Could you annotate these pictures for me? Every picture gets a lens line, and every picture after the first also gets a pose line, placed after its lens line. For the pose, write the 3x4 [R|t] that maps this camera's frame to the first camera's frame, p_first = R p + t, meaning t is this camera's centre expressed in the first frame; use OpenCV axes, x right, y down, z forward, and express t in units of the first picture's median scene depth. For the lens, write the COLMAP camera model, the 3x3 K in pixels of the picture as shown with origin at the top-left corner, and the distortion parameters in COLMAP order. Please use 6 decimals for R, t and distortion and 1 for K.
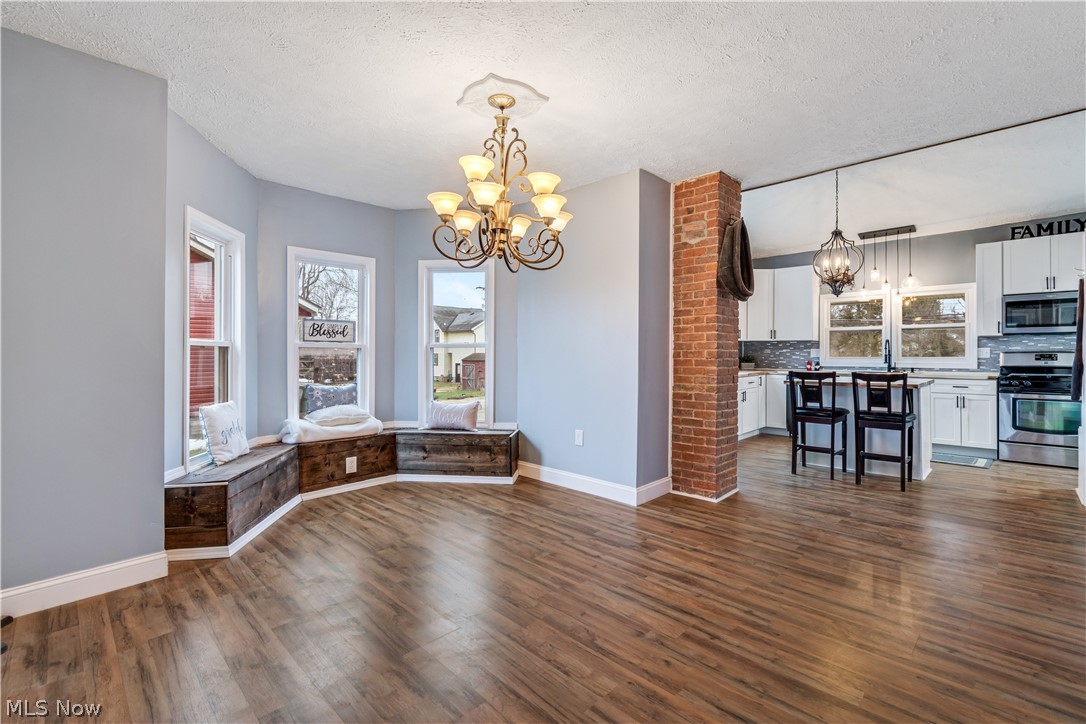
lens RADIAL K [[491.7, 0, 548.3], [0, 491.7, 350.3], [0, 0, 1]] dist [-0.000414, -0.000776]
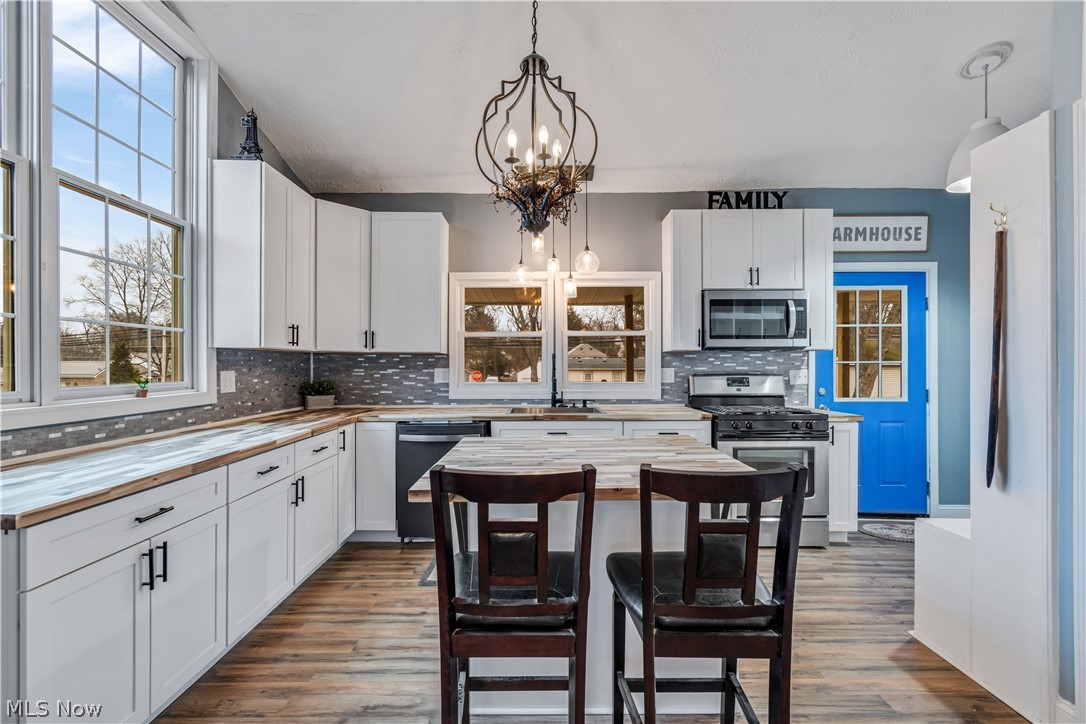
lens RADIAL K [[475.7, 0, 542.5], [0, 475.7, 365.5], [0, 0, 1]] dist [0.000220, -0.000105]
pose [[0.712103, 0.000683, 0.702074, 0.394812], [-0.003481, 0.999991, 0.002558, -0.012439], [-0.702066, -0.004265, 0.712099, 0.863514]]
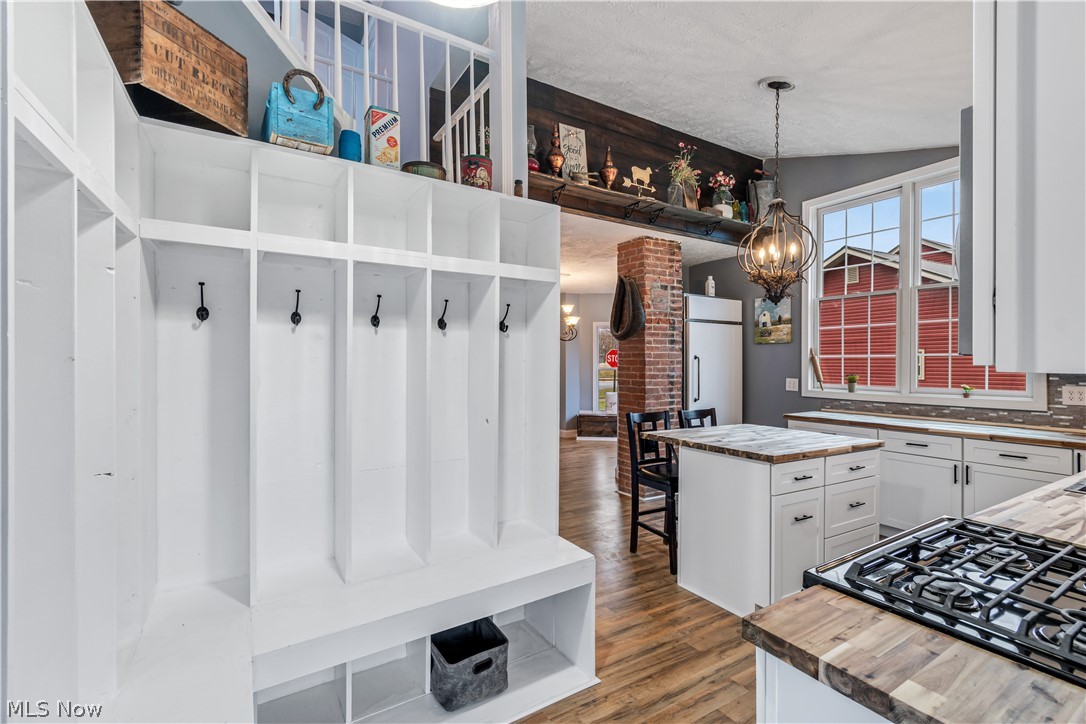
lens RADIAL K [[475.7, 0, 542.5], [0, 475.7, 365.5], [0, 0, 1]] dist [0.000220, -0.000105]
pose [[-0.251150, 0.008587, -0.967910, 1.470098], [0.001553, 0.999963, 0.008469, -0.041906], [0.967947, 0.000623, -0.251154, 1.009213]]
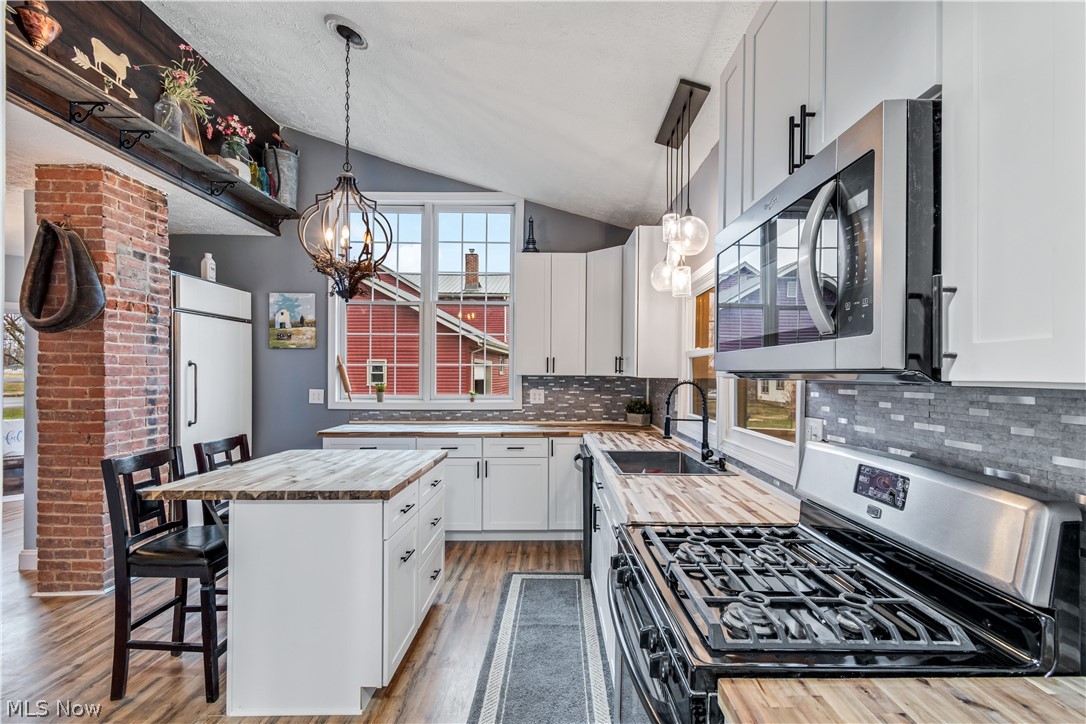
lens RADIAL K [[496.1, 0, 551.1], [0, 496.1, 373.8], [0, 0, 1]] dist [-0.000382, -0.000439]
pose [[0.706357, 0.008298, -0.707807, 1.301403], [-0.004280, 0.999963, 0.007453, -0.042831], [0.707843, -0.002235, 0.706366, 0.916098]]
